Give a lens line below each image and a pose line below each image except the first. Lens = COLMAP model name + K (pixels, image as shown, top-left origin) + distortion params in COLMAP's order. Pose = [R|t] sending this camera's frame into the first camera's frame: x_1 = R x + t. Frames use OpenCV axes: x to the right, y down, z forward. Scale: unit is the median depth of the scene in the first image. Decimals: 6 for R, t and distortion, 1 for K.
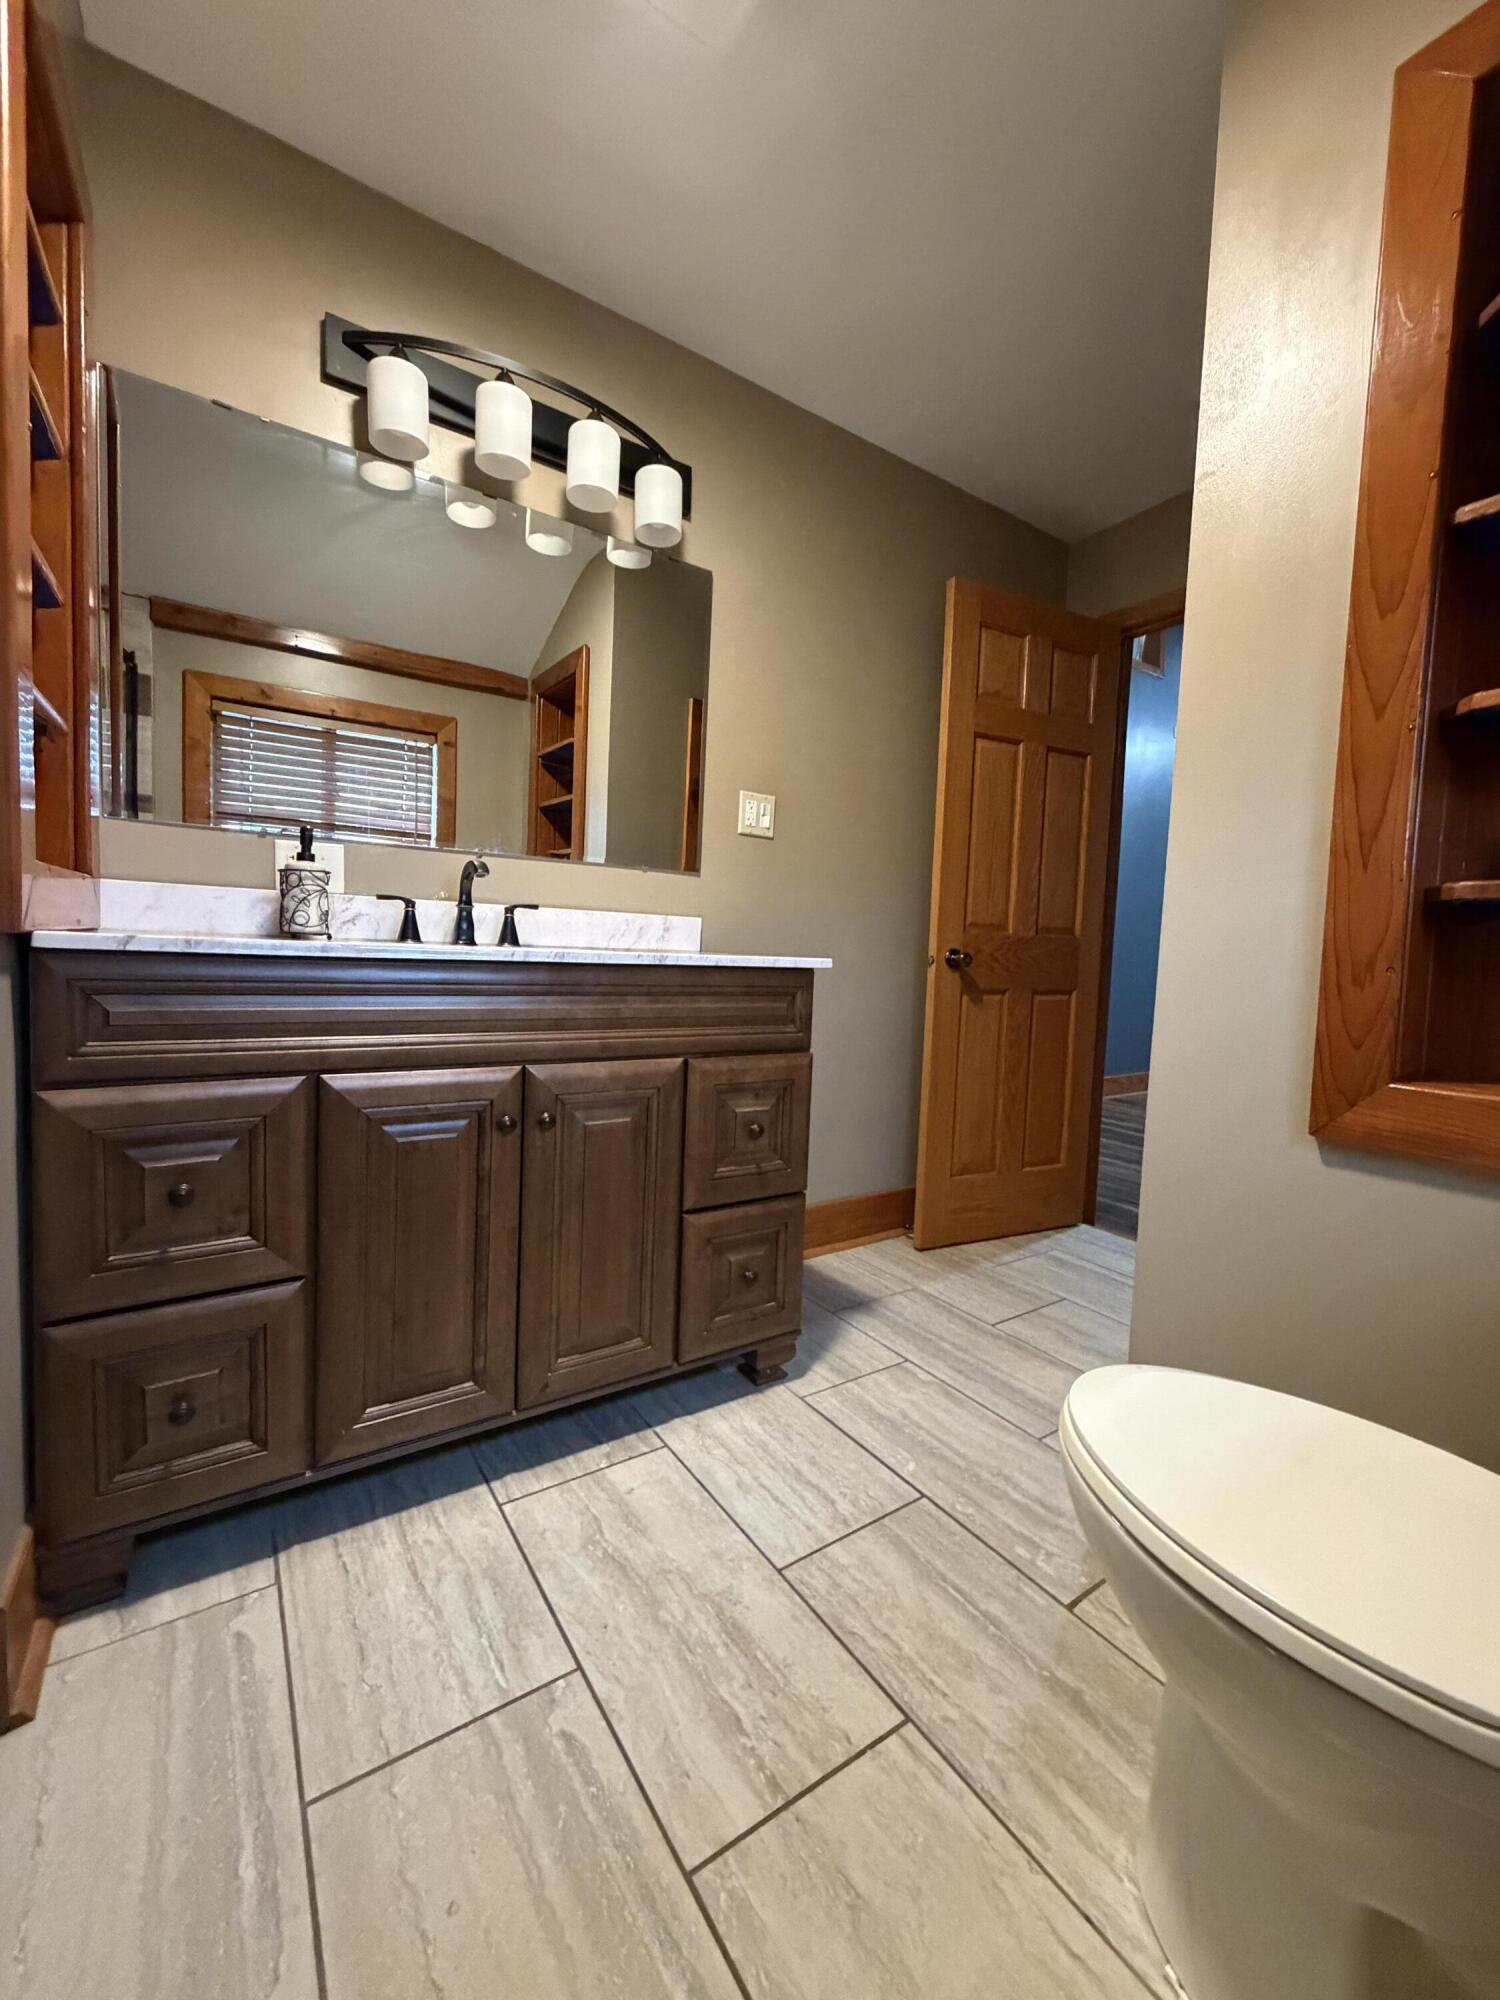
lens RADIAL K [[798.0, 0, 750.0], [0, 798.0, 1000.0], [0, 0, 1]] dist [-0.001022, 0.000107]
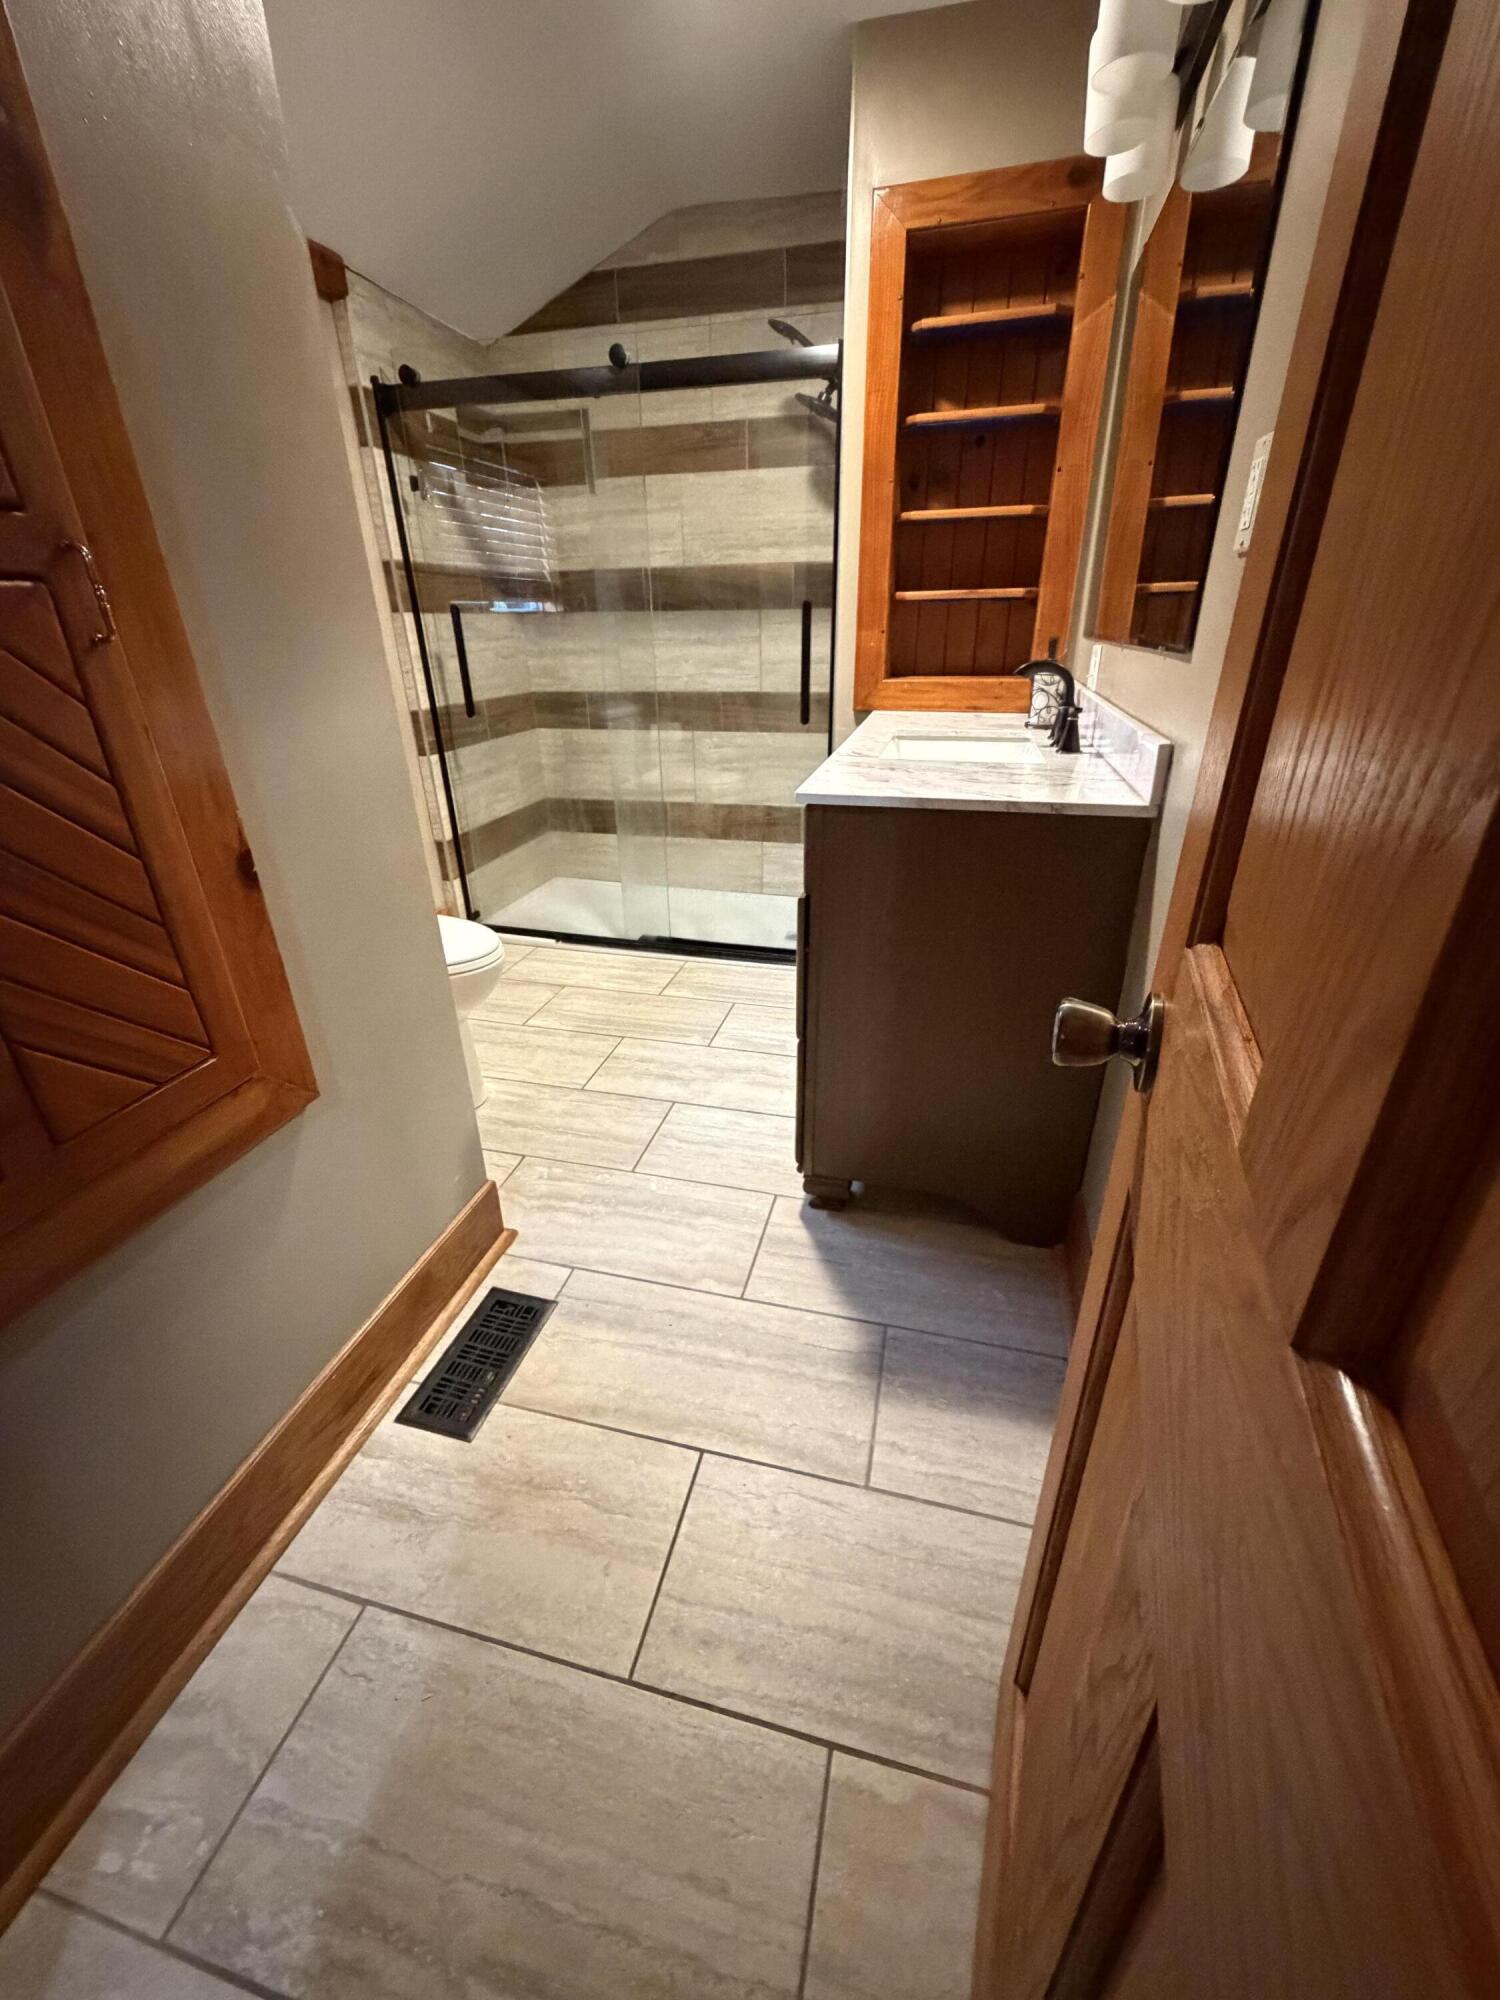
lens RADIAL K [[798.0, 0, 750.0], [0, 798.0, 1000.0], [0, 0, 1]] dist [-0.001022, 0.000107]
pose [[-0.743638, 0.262423, -0.614929, 0.979698], [-0.057708, 0.891123, 0.450076, -0.316248], [0.666088, 0.370180, -0.647529, 2.252884]]
